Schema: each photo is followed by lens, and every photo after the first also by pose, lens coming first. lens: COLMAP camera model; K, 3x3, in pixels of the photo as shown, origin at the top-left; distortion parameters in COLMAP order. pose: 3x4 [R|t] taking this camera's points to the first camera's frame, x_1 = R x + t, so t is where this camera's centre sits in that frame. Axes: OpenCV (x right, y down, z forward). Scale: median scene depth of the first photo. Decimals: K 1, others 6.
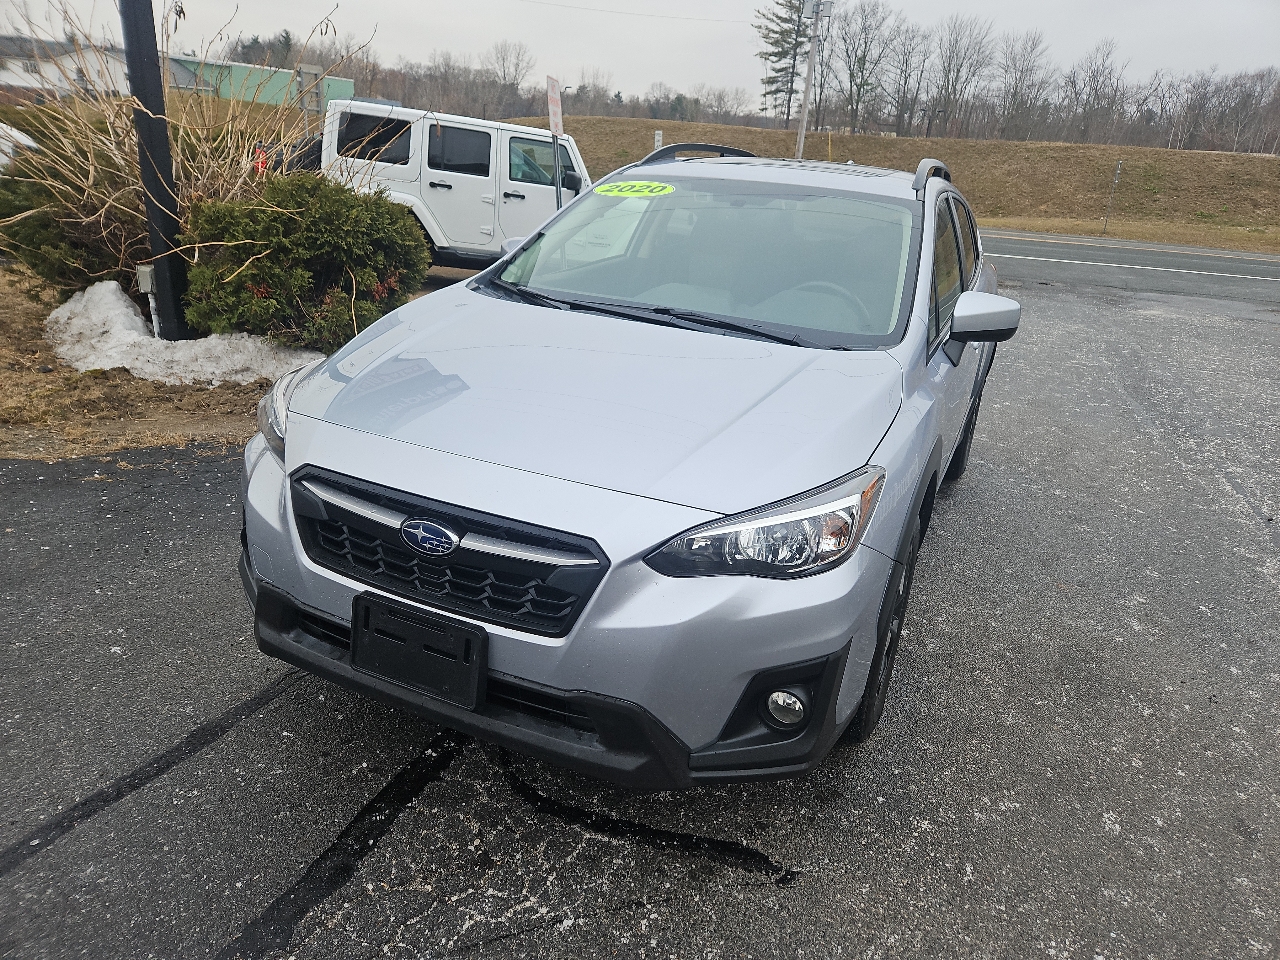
lens RADIAL K [[853.9, 0, 648.4], [0, 853.9, 493.4], [0, 0, 1]] dist [0.078097, -0.060882]
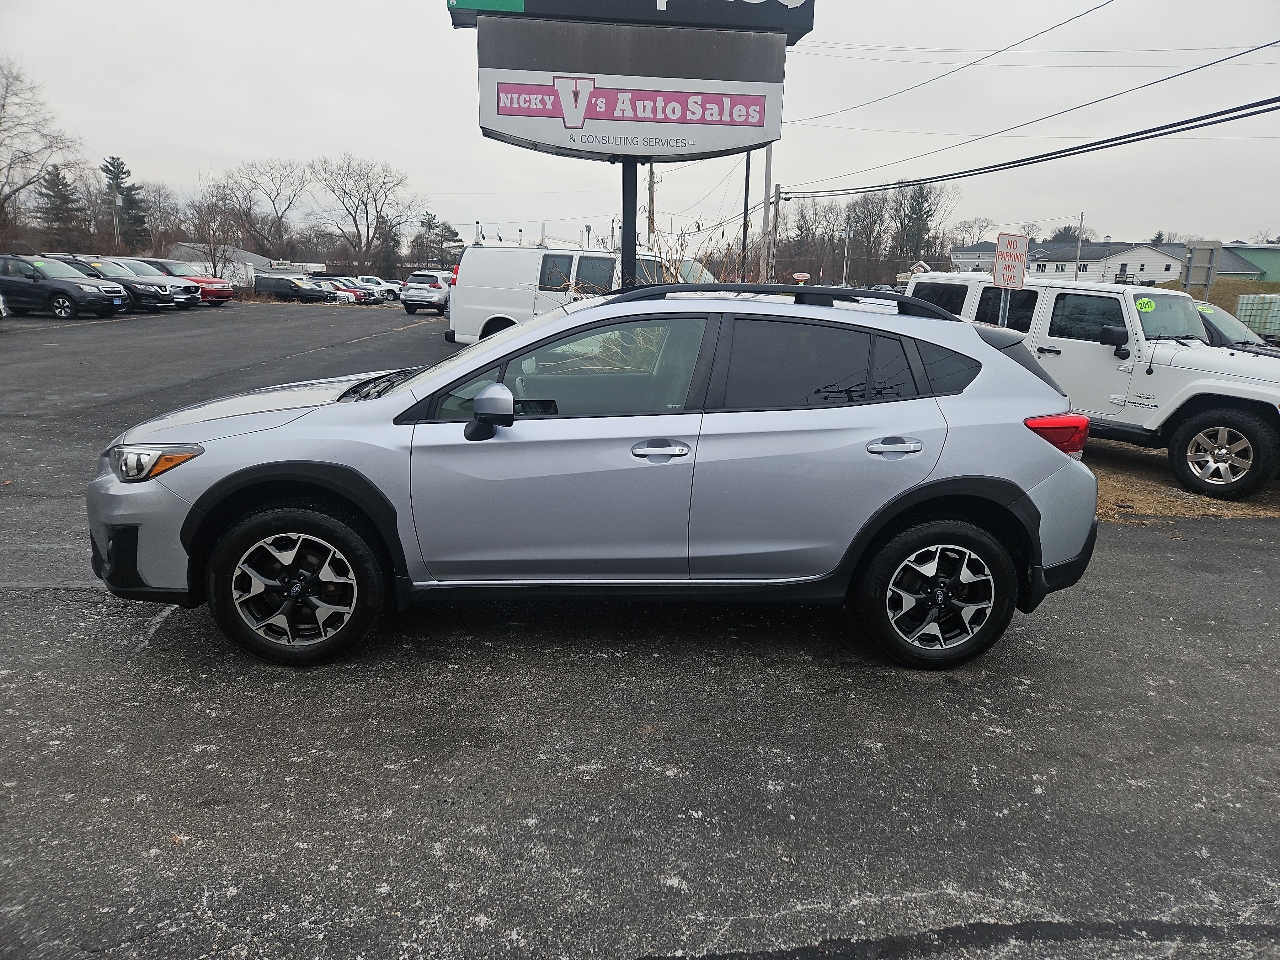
lens RADIAL K [[853.9, 0, 640.9], [0, 853.9, 478.0], [0, 0, 1]] dist [0.078097, -0.060882]
pose [[0.482176, 0.135640, -0.865510, 0.746250], [-0.314806, 0.948781, -0.026688, -0.068724], [0.817560, 0.285336, 0.500179, 0.299260]]
